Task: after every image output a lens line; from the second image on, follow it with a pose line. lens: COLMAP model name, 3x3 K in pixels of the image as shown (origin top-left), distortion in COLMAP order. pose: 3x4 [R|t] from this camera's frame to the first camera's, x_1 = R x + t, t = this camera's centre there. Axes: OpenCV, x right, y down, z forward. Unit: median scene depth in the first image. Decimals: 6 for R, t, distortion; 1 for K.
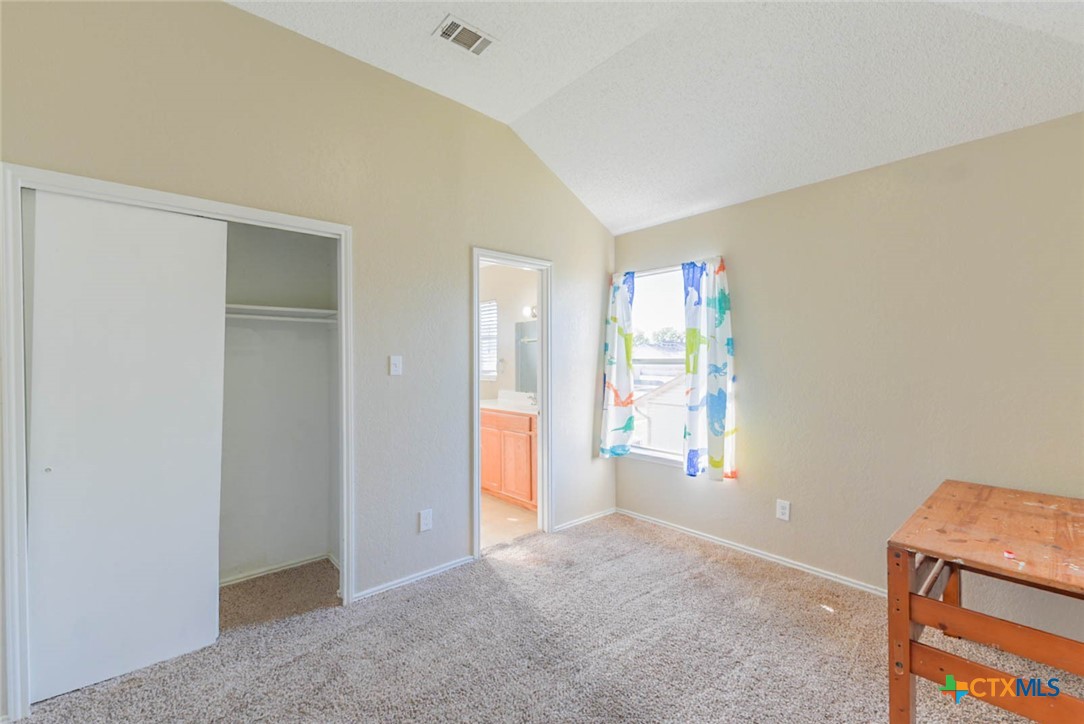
lens RADIAL K [[461.8, 0, 545.4], [0, 461.8, 361.2], [0, 0, 1]] dist [-0.000791, -0.000070]
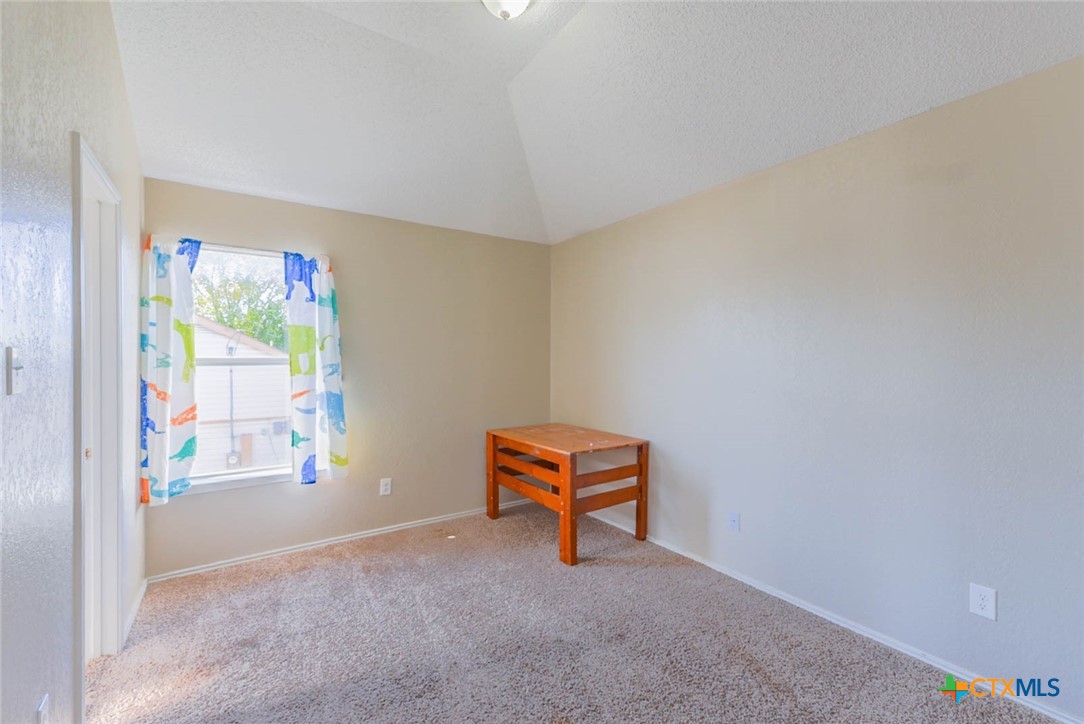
lens RADIAL K [[461.8, 0, 545.3], [0, 461.8, 361.7], [0, 0, 1]] dist [-0.000791, -0.000070]
pose [[0.106578, 0.001326, 0.994304, -0.548155], [0.006320, 0.999978, -0.002011, 0.005969], [-0.994284, 0.006499, 0.106567, 0.412747]]
